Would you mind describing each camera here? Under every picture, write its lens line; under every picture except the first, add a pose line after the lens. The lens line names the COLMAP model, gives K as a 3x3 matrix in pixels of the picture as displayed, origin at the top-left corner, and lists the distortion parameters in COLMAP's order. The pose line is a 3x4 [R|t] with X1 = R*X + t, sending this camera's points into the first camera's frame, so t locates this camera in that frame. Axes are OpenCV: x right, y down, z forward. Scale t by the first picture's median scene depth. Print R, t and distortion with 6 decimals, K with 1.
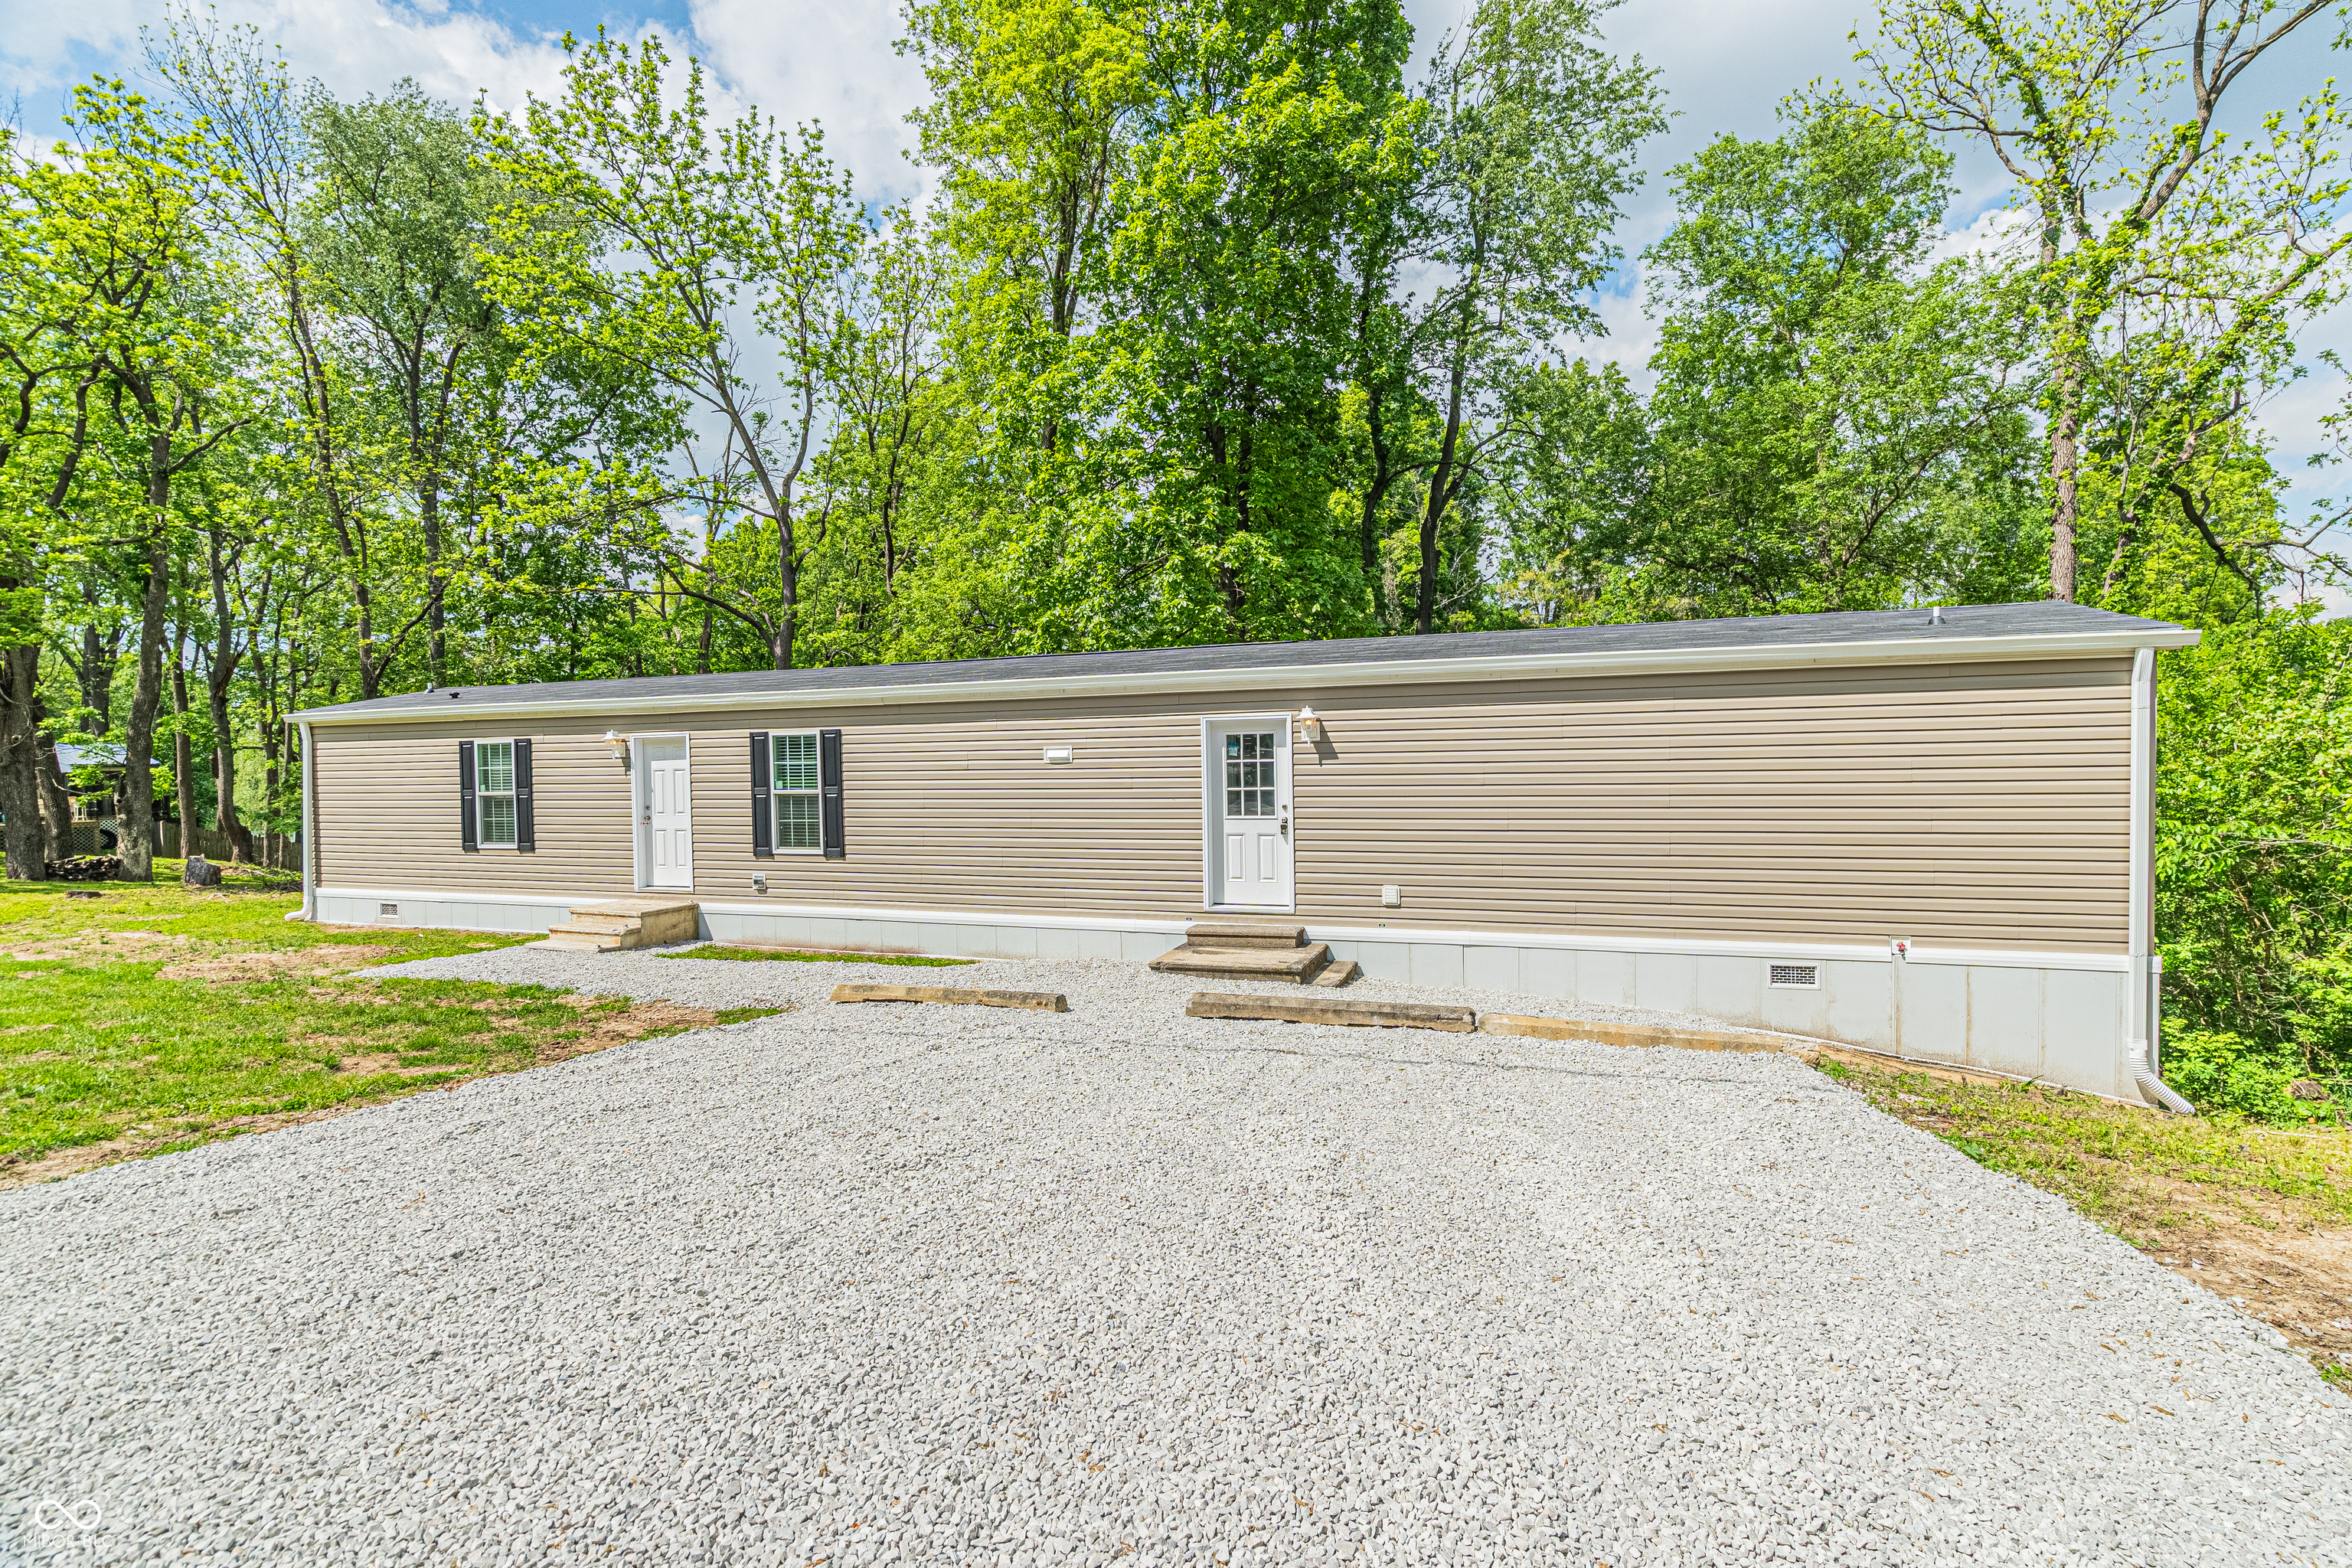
lens RADIAL K [[1075.5, 0, 1176.0], [0, 1075.5, 784.0], [0, 0, 1]] dist [-0.008067, 0.004300]
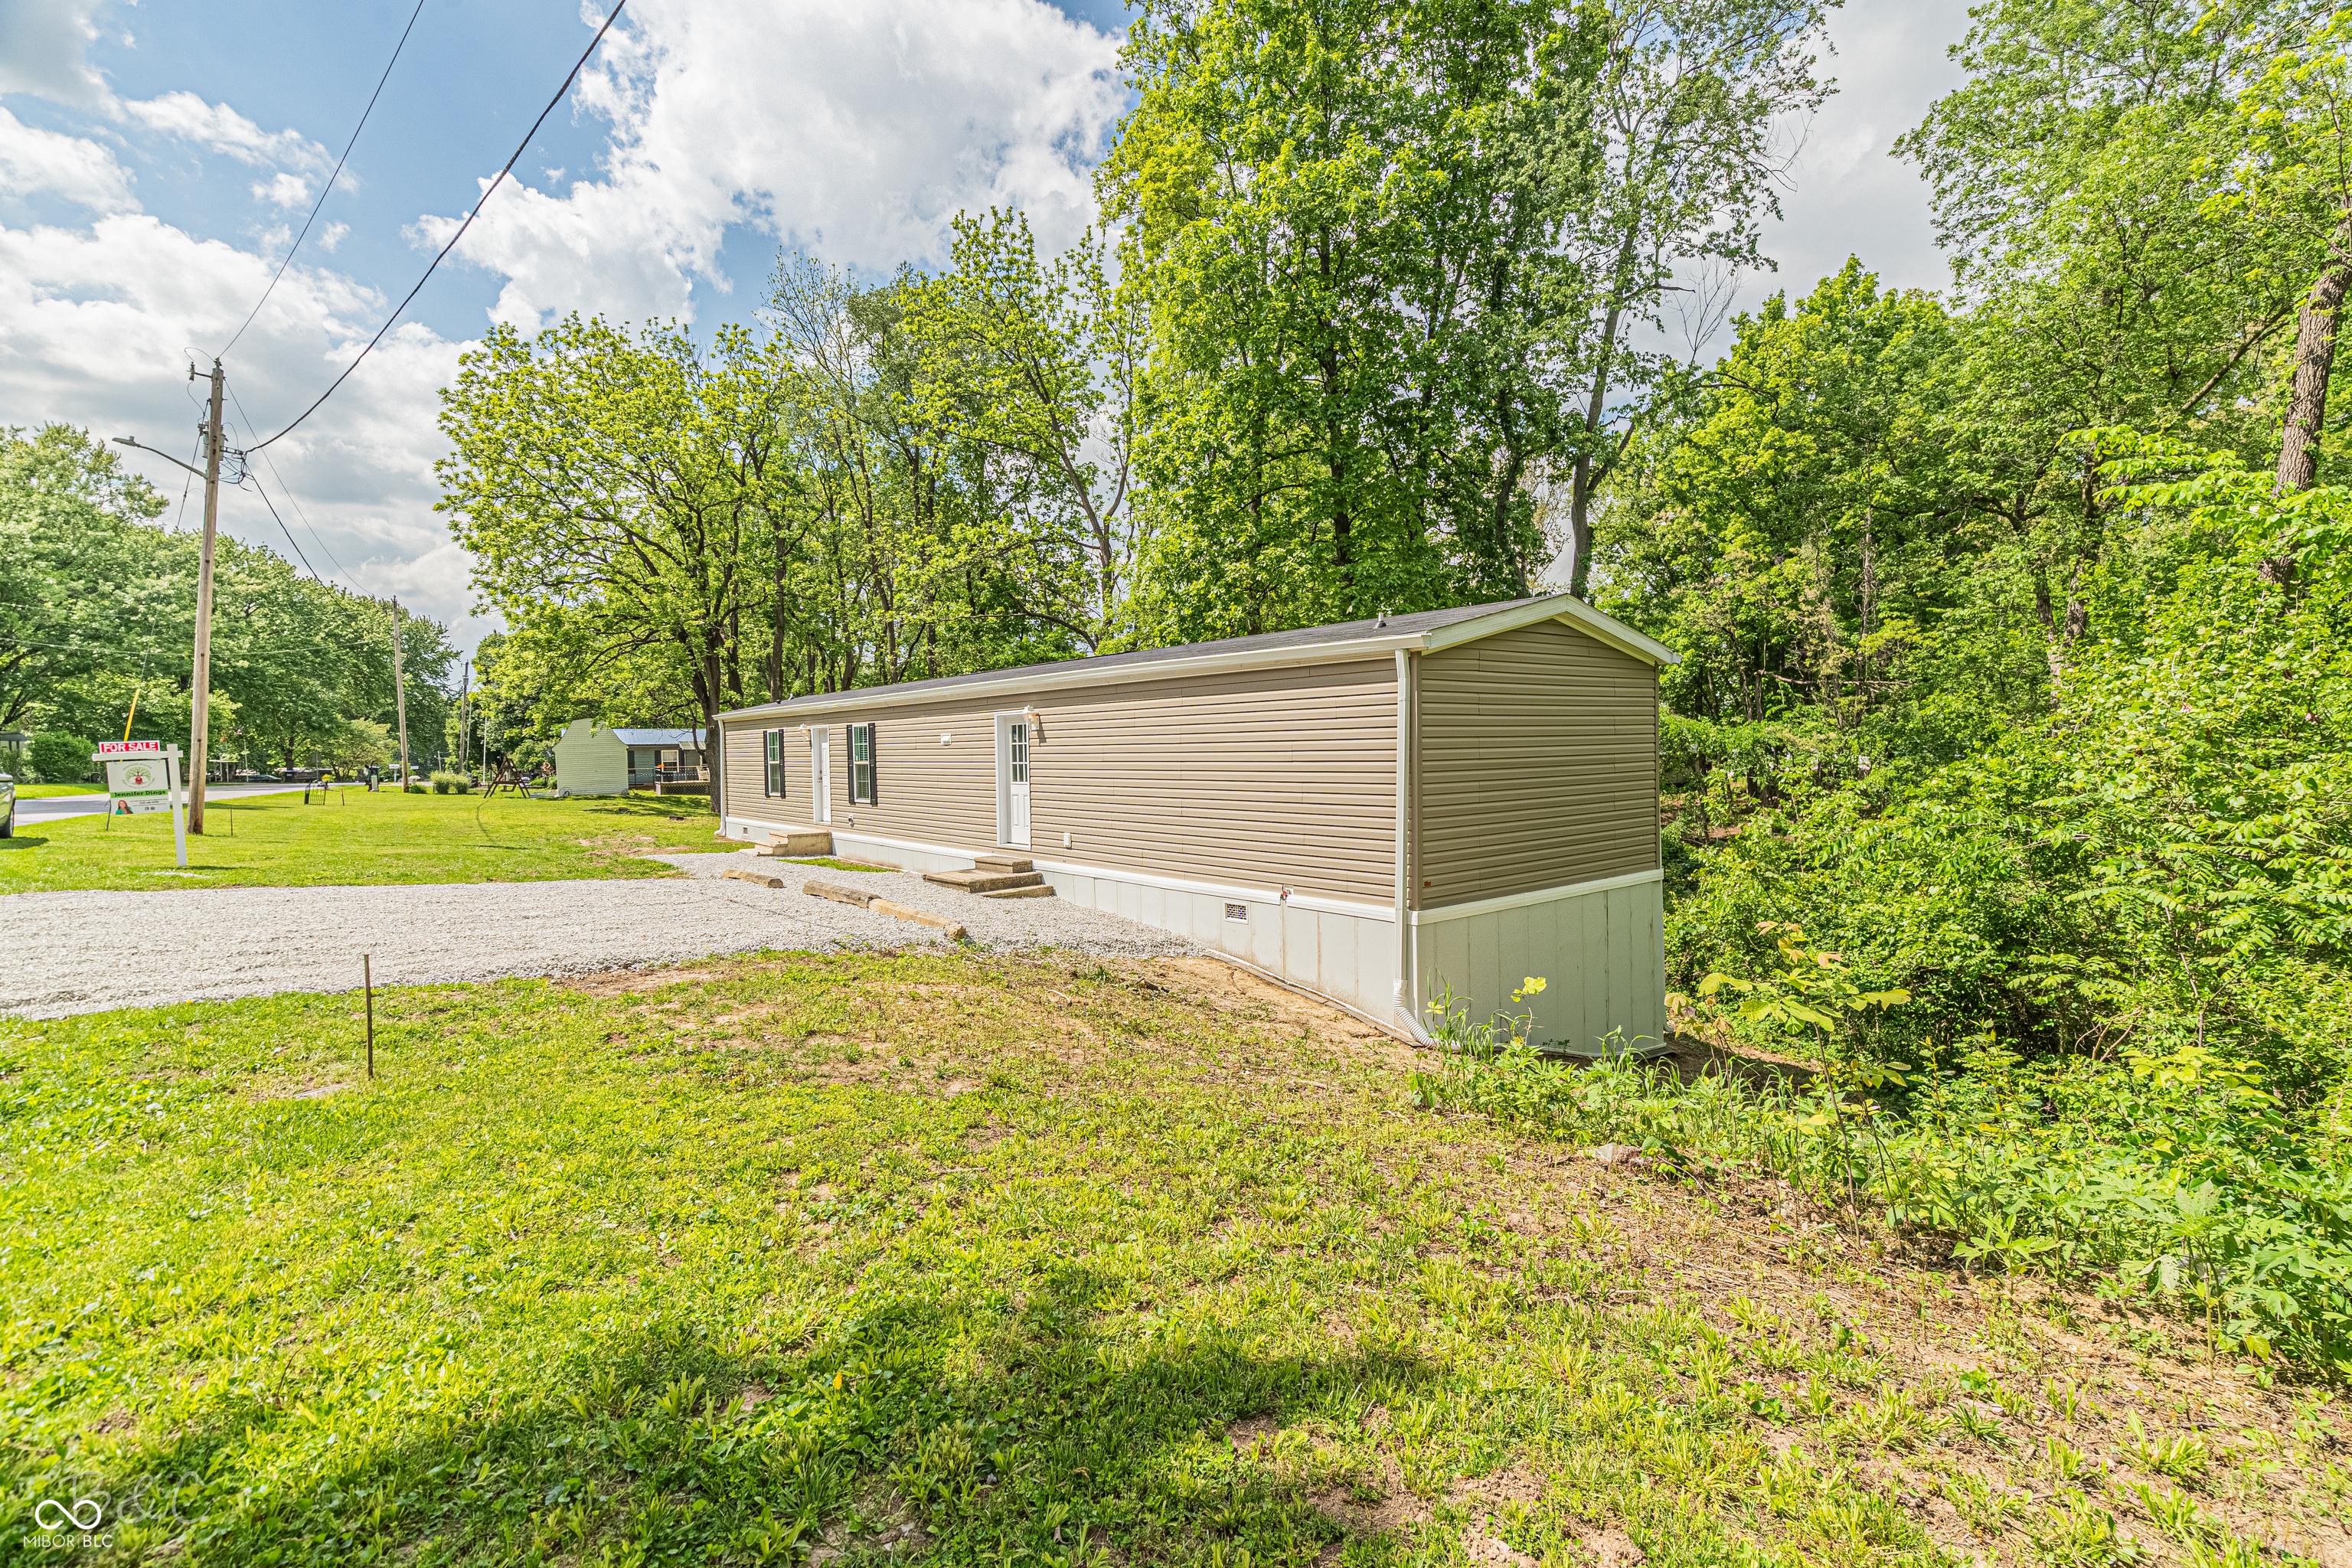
lens RADIAL K [[1075.5, 0, 1176.0], [0, 1075.5, 784.0], [0, 0, 1]] dist [-0.008067, 0.004300]
pose [[0.853398, 0.020984, -0.520837, 0.845016], [-0.010624, 0.999682, 0.022868, -0.002290], [0.521151, -0.013982, 0.853350, -0.095825]]
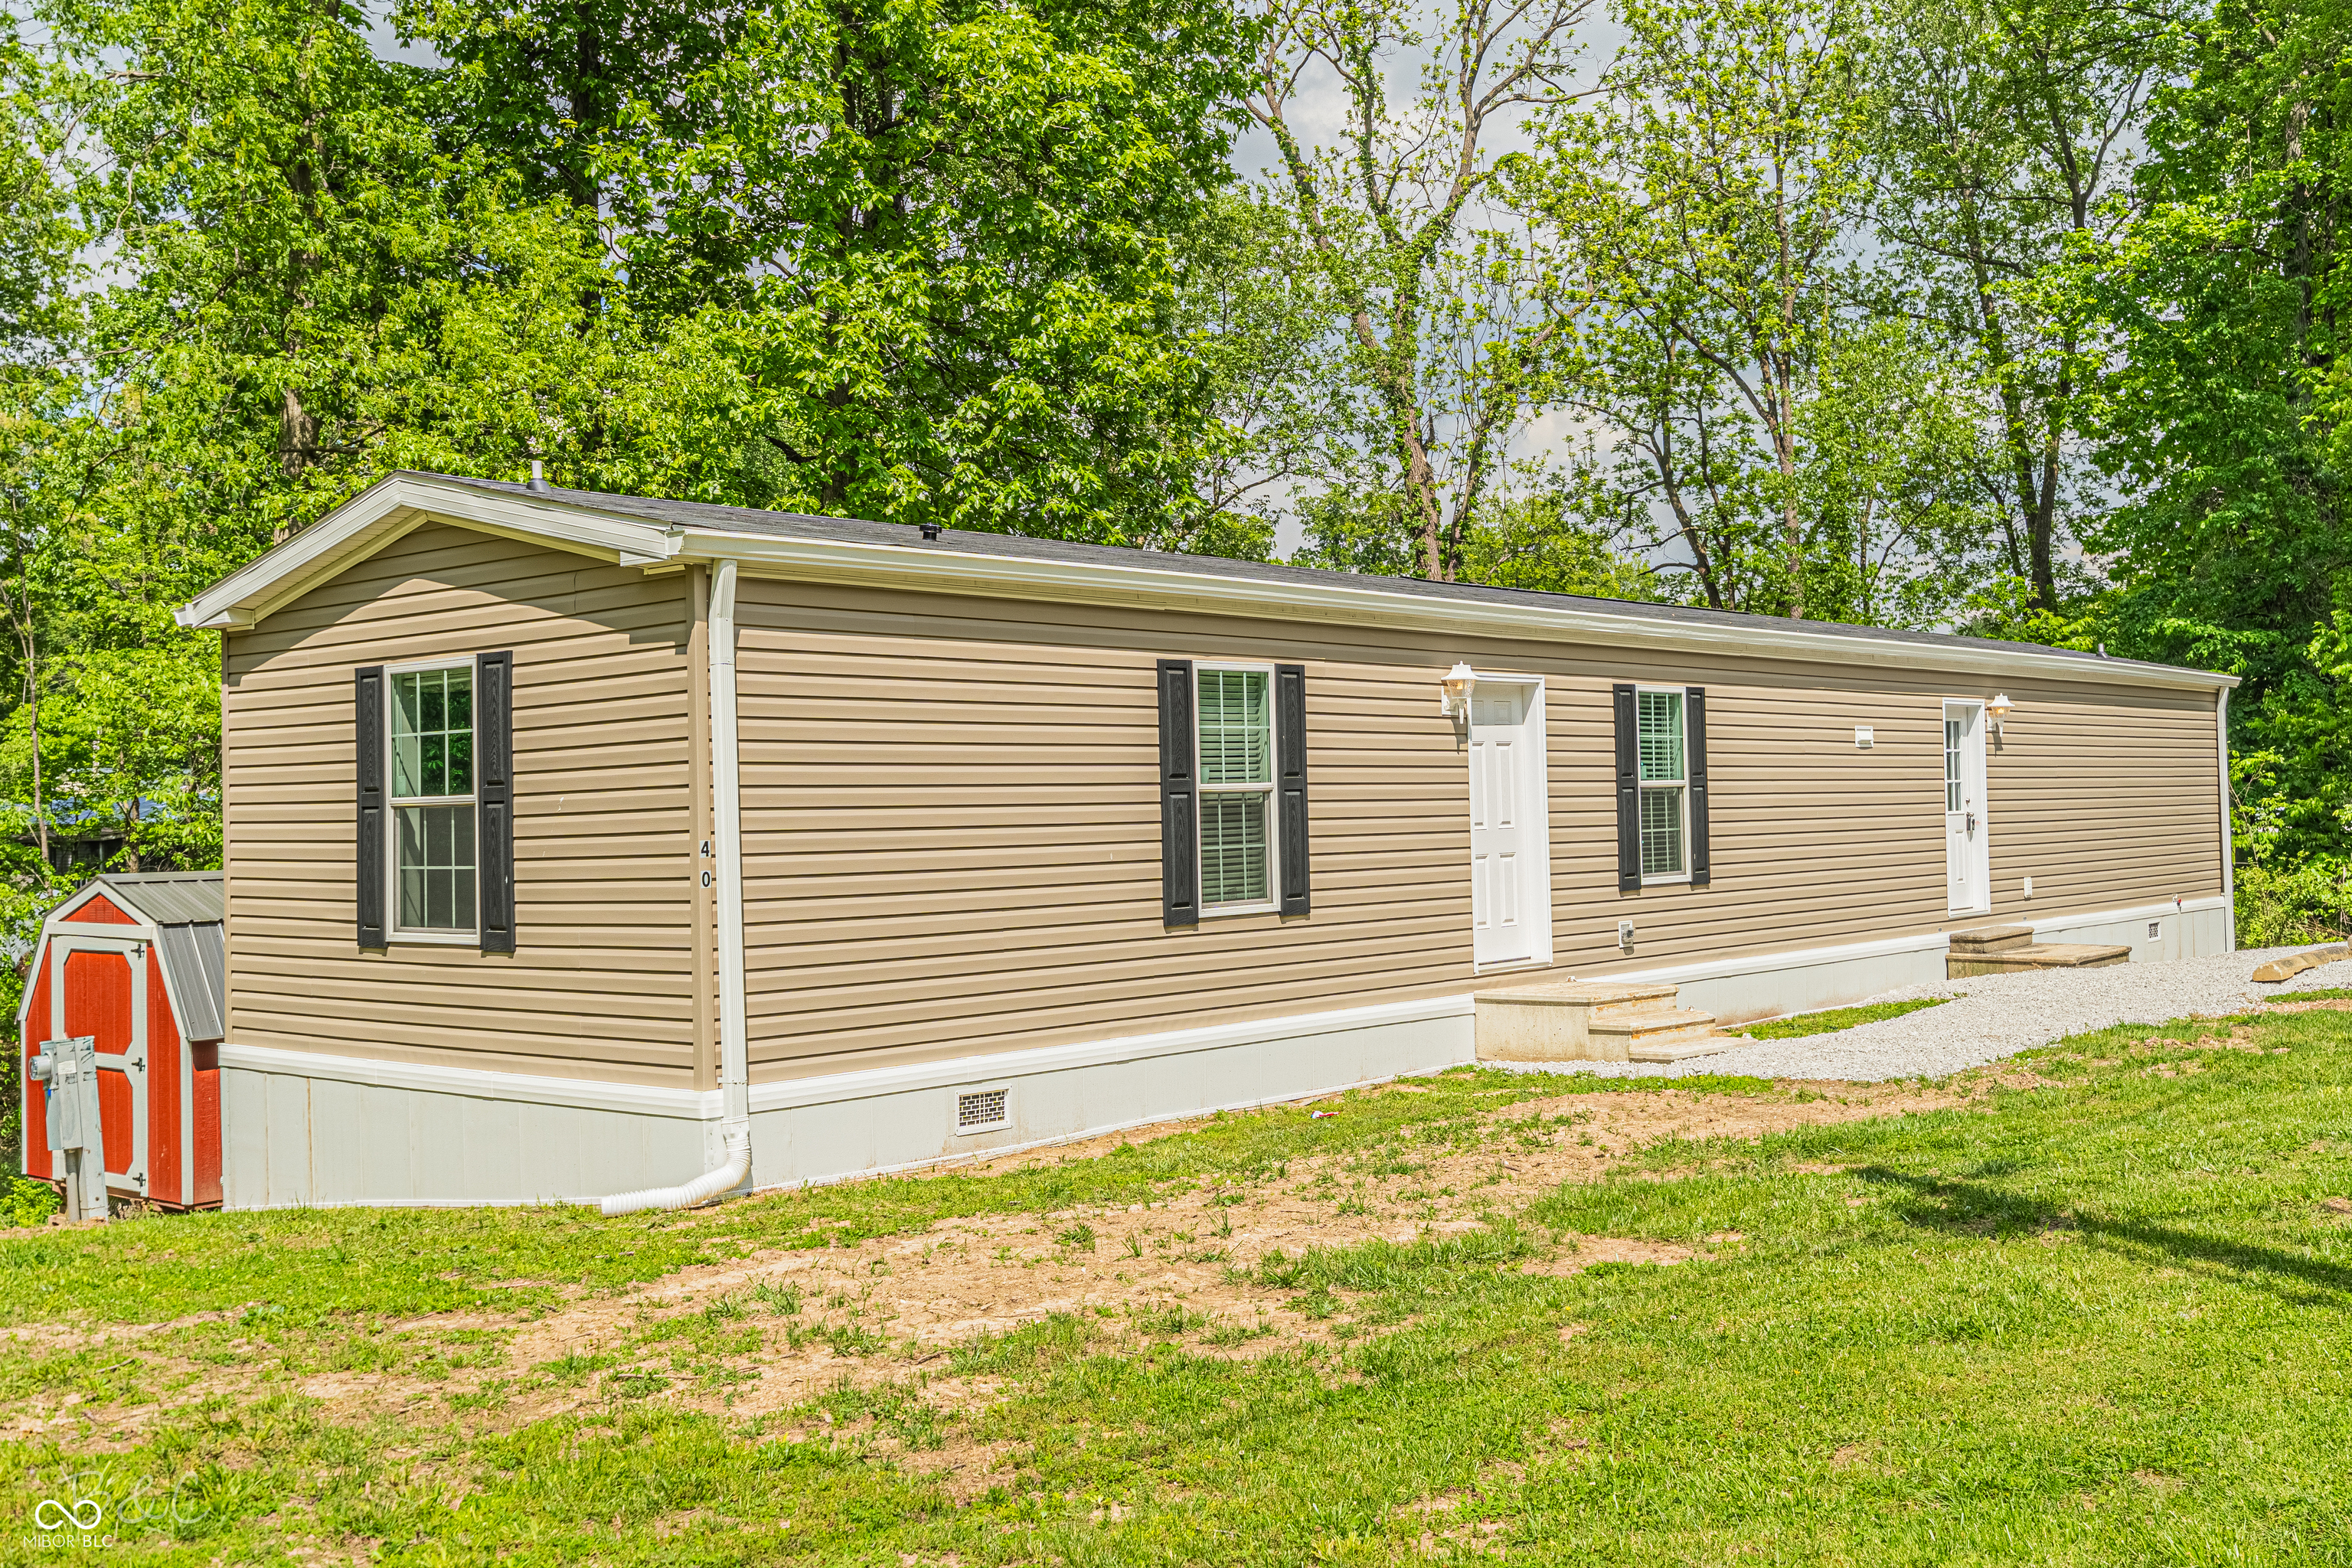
lens RADIAL K [[2346.0, 0, 1155.6], [0, 2346.0, 772.5], [0, 0, 1]] dist [0.001287, 0.000604]
pose [[0.363566, 0.014510, 0.931455, -1.706918], [0.013114, 0.999700, -0.020692, 0.024548], [-0.931476, 0.019738, 0.363267, 0.772273]]
